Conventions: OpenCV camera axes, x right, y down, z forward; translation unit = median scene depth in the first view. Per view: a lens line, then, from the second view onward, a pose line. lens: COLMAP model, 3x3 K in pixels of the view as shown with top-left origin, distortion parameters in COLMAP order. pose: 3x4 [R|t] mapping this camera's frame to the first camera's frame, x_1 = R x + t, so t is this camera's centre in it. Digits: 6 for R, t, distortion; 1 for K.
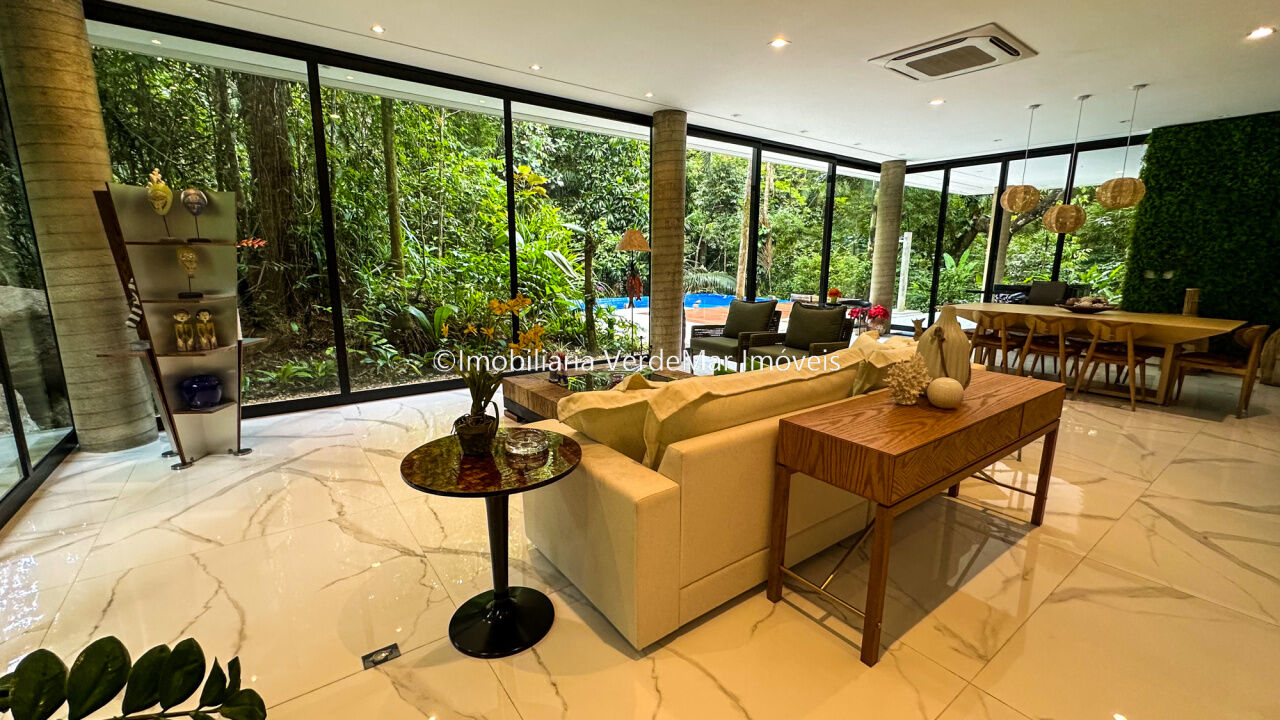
lens RADIAL K [[528.8, 0, 643.5], [0, 528.8, 360.9], [0, 0, 1]] dist [0.003802, 0.000333]
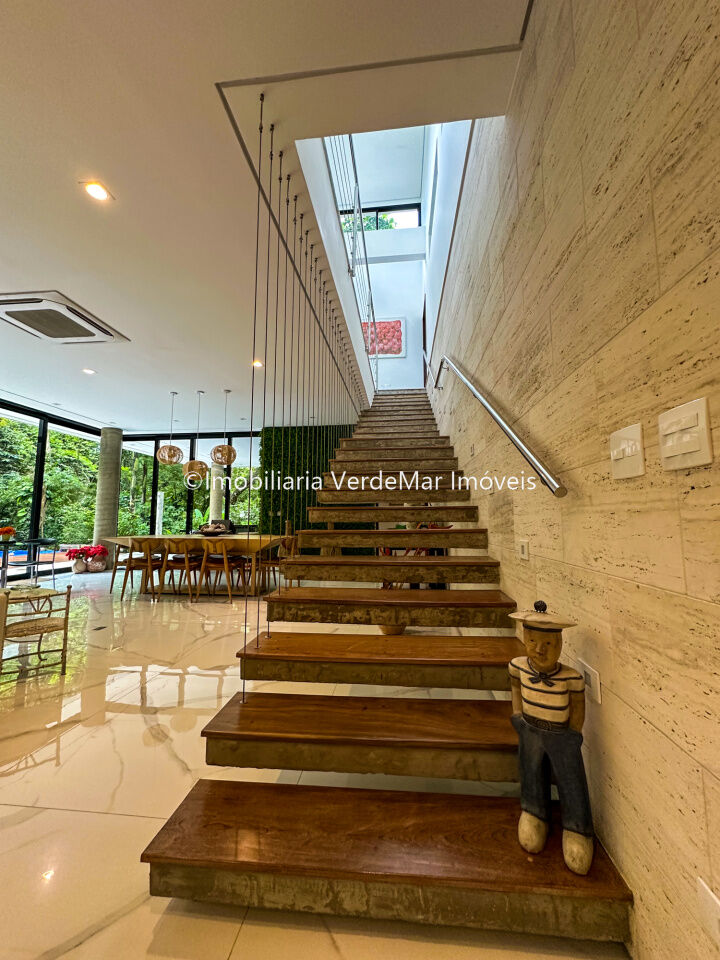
lens RADIAL K [[387.6, 0, 360.6], [0, 387.6, 480.4], [0, 0, 1]] dist [-0.001959, -0.000058]
pose [[0.683370, 0.064490, 0.727218, 0.218317], [0.148997, 0.962807, -0.225396, 0.034300], [-0.714706, 0.262382, 0.648345, 0.018546]]
